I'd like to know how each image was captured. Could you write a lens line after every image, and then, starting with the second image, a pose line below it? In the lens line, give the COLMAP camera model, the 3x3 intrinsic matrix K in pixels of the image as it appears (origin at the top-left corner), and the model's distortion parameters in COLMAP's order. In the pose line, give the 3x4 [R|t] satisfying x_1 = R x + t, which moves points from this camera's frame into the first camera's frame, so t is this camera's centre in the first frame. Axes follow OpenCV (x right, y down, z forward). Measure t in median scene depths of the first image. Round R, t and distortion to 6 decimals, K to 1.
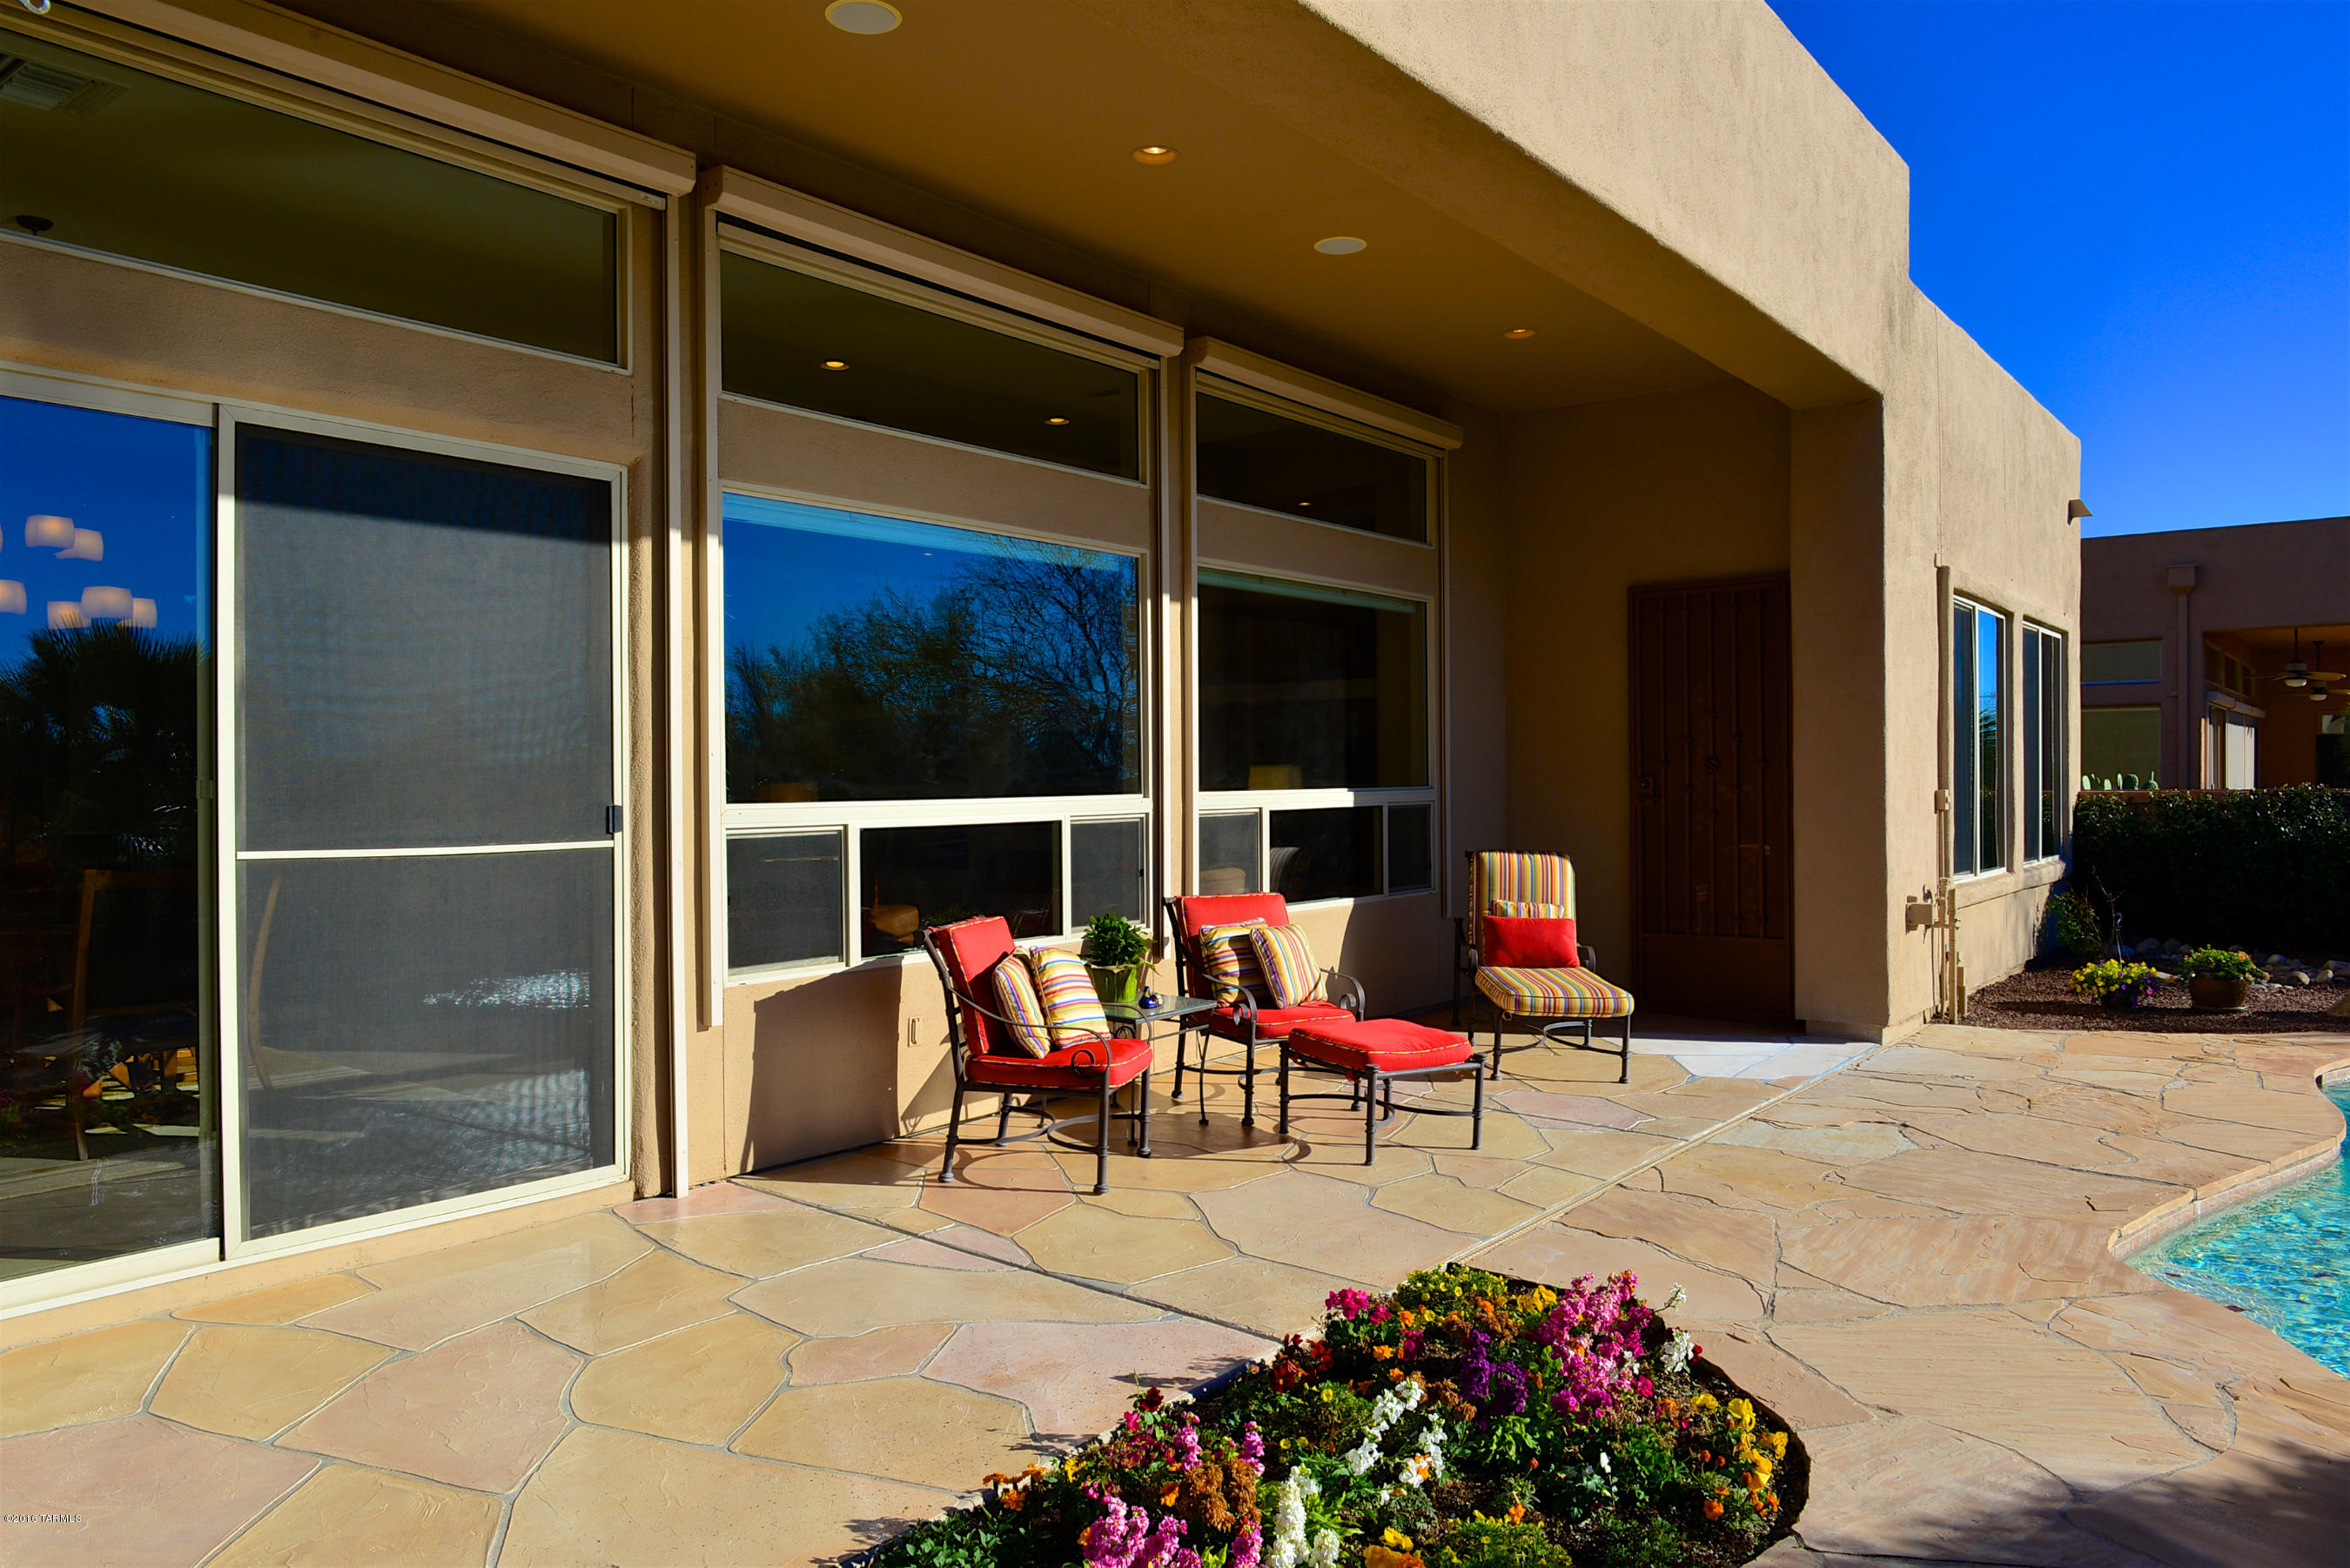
lens RADIAL K [[1596.7, 0, 1180.7], [0, 1596.7, 781.2], [0, 0, 1]] dist [-0.001594, -0.021932]
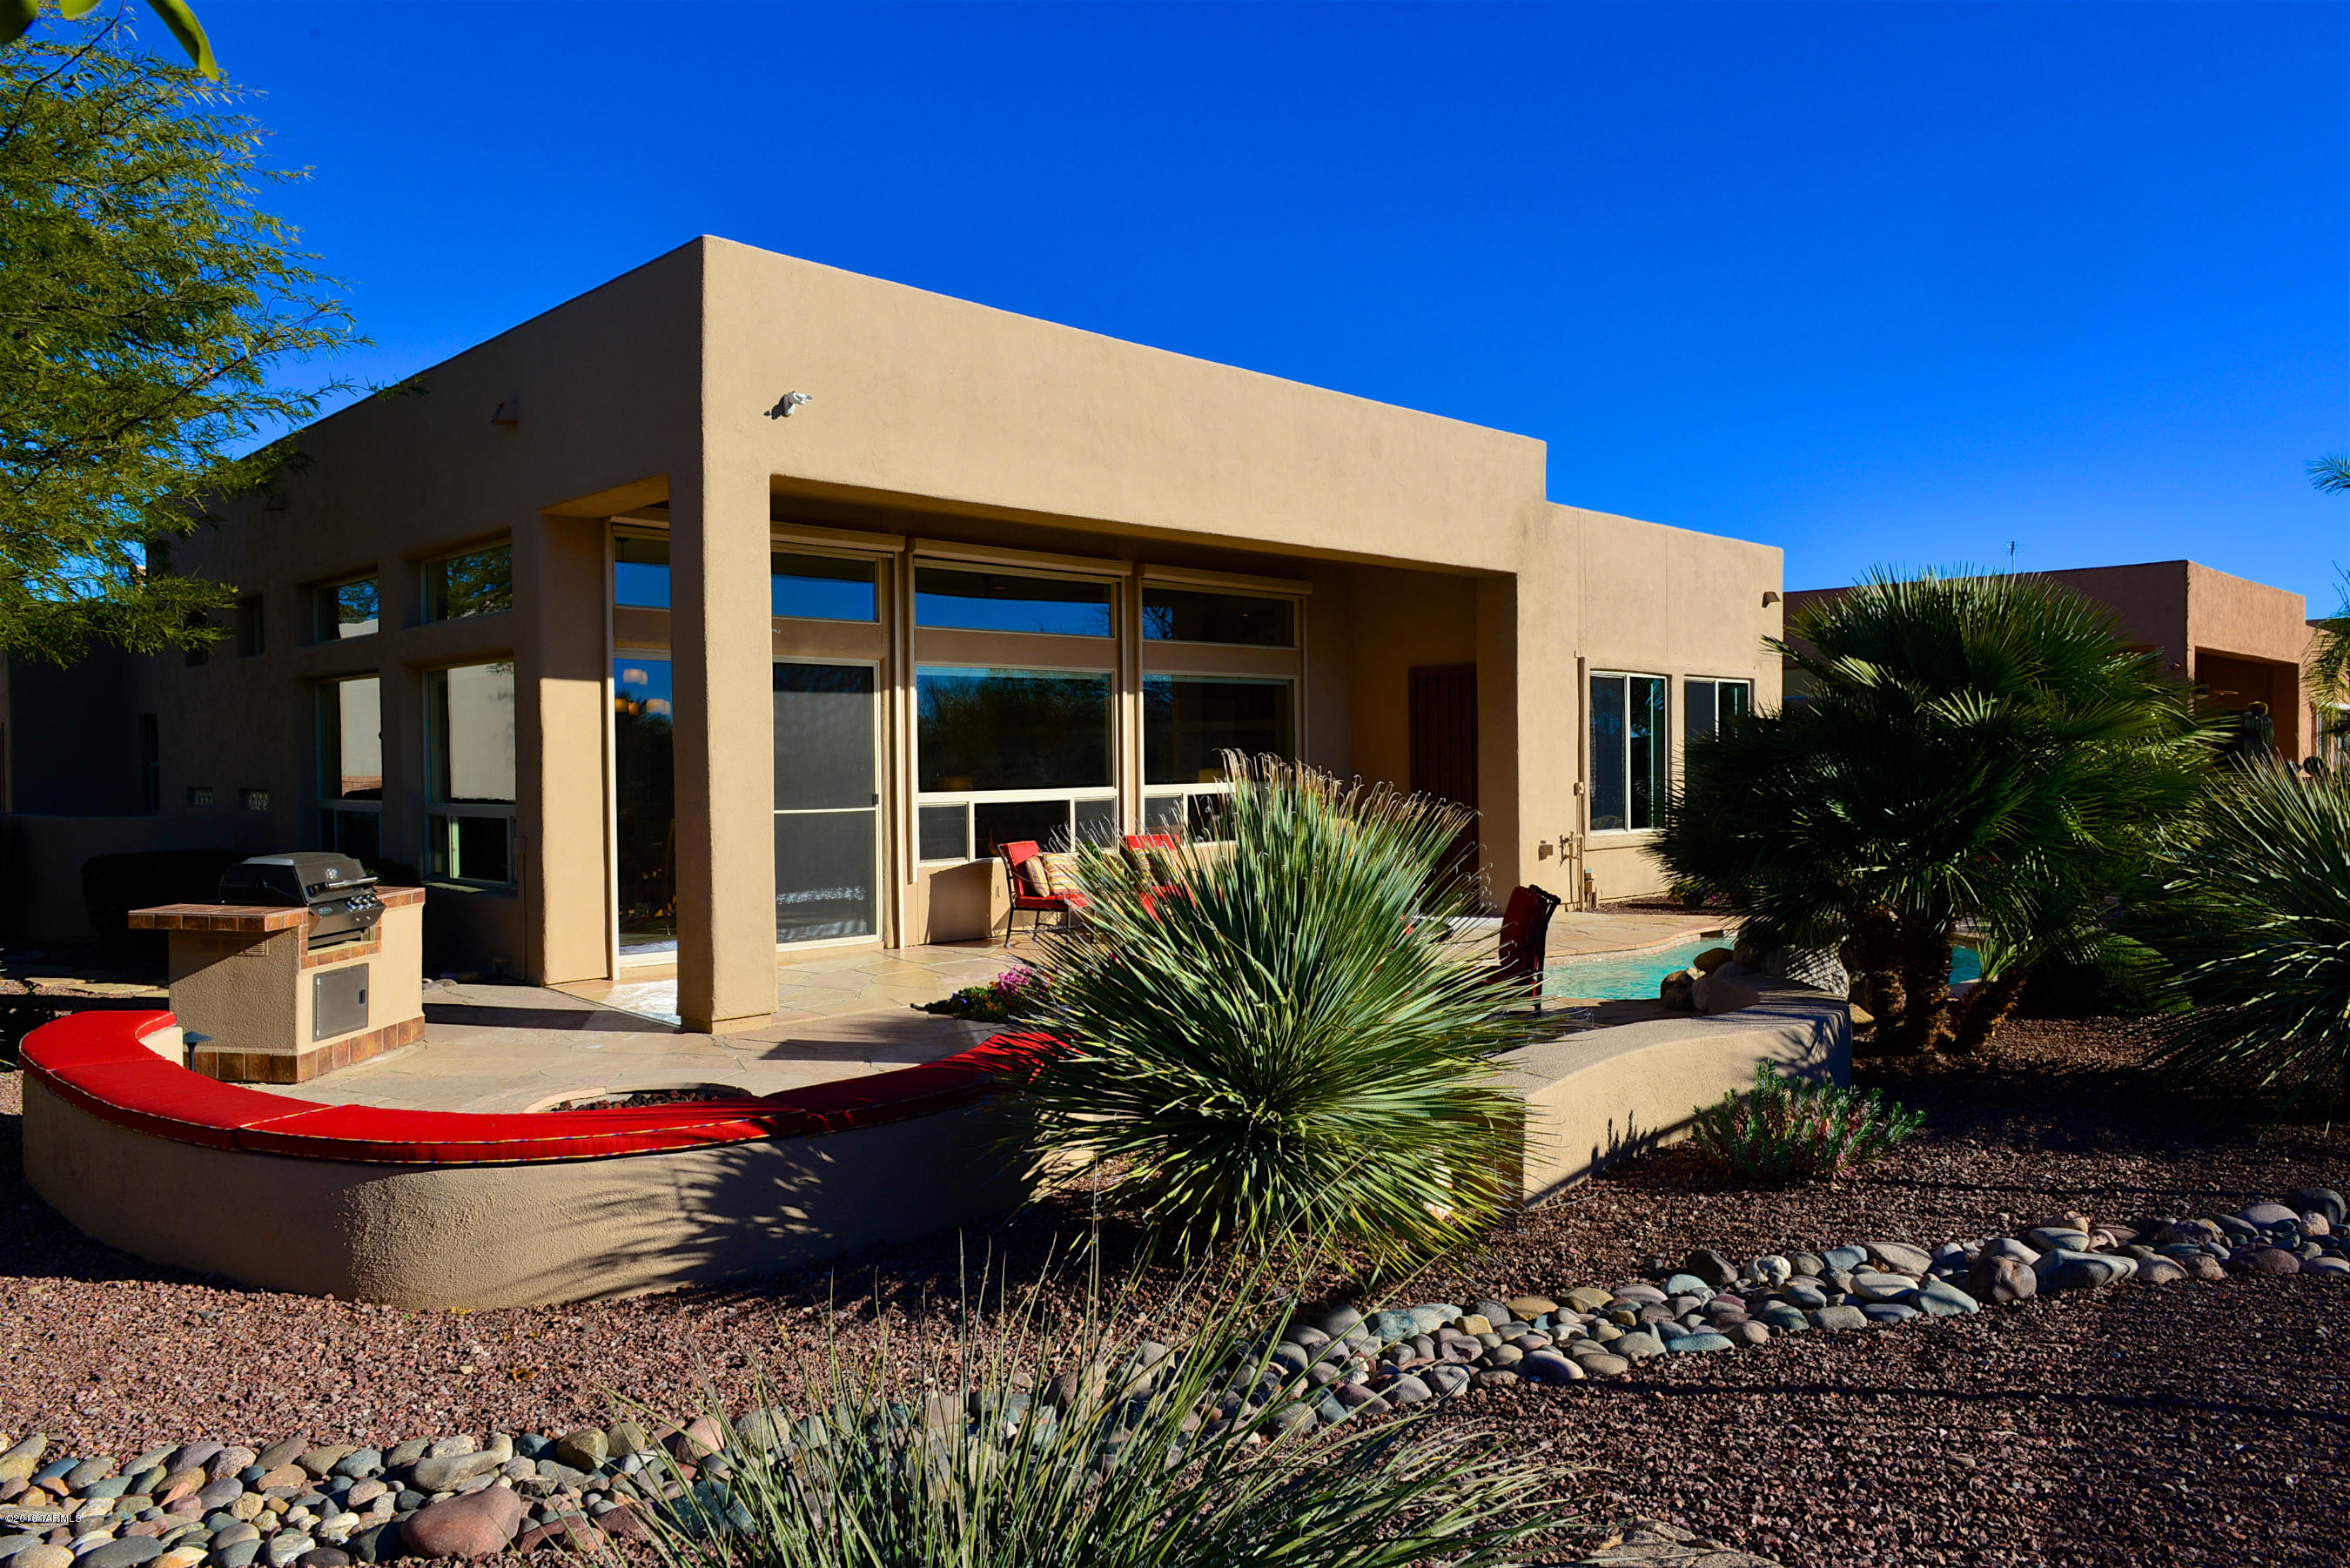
lens RADIAL K [[1596.7, 0, 1180.7], [0, 1596.7, 781.2], [0, 0, 1]] dist [-0.001594, -0.021932]
pose [[0.993305, -0.001199, -0.115517, 0.377443], [0.002857, 0.999895, 0.014186, -0.035628], [0.115488, -0.014421, 0.993204, -1.314300]]
